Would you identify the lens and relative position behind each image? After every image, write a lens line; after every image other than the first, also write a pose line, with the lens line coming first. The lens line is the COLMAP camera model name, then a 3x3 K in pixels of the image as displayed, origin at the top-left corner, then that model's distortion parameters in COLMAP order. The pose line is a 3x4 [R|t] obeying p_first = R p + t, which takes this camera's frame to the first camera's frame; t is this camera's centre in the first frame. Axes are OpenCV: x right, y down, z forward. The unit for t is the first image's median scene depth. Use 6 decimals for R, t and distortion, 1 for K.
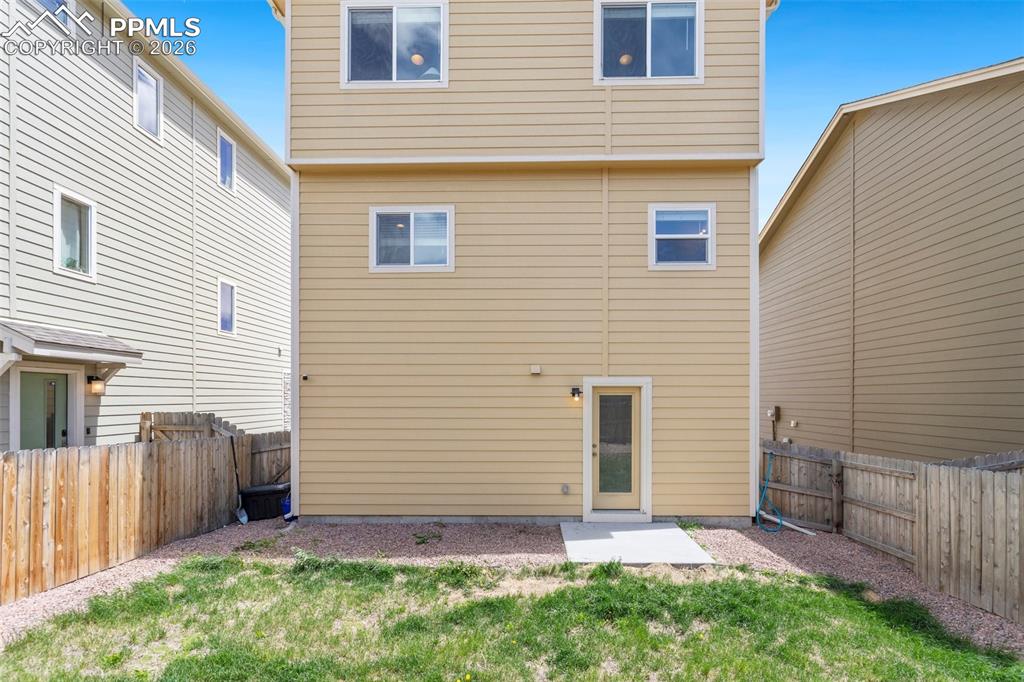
lens RADIAL K [[504.4, 0, 513.5], [0, 504.4, 399.8], [0, 0, 1]] dist [0.000261, 0.000280]
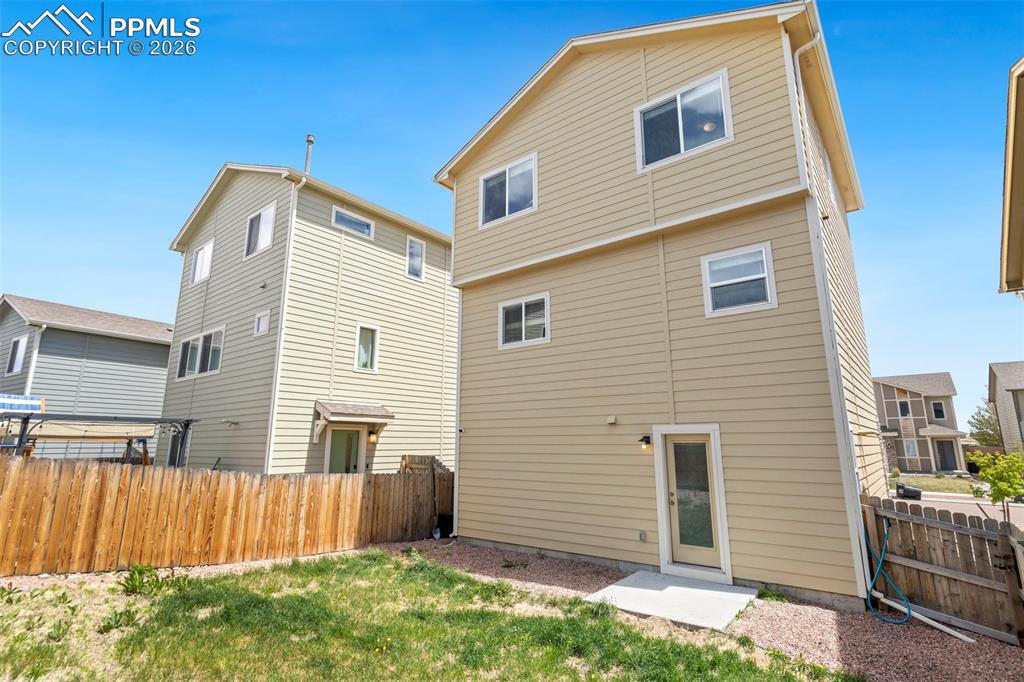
lens RADIAL K [[498.3, 0, 512.0], [0, 498.3, 341.0], [0, 0, 1]] dist [-0.002876, 0.000469]
pose [[0.793850, -0.123302, -0.595482, 0.548612], [-0.002656, 0.978516, -0.206155, -0.002328], [0.608108, 0.165237, 0.776467, -0.016341]]
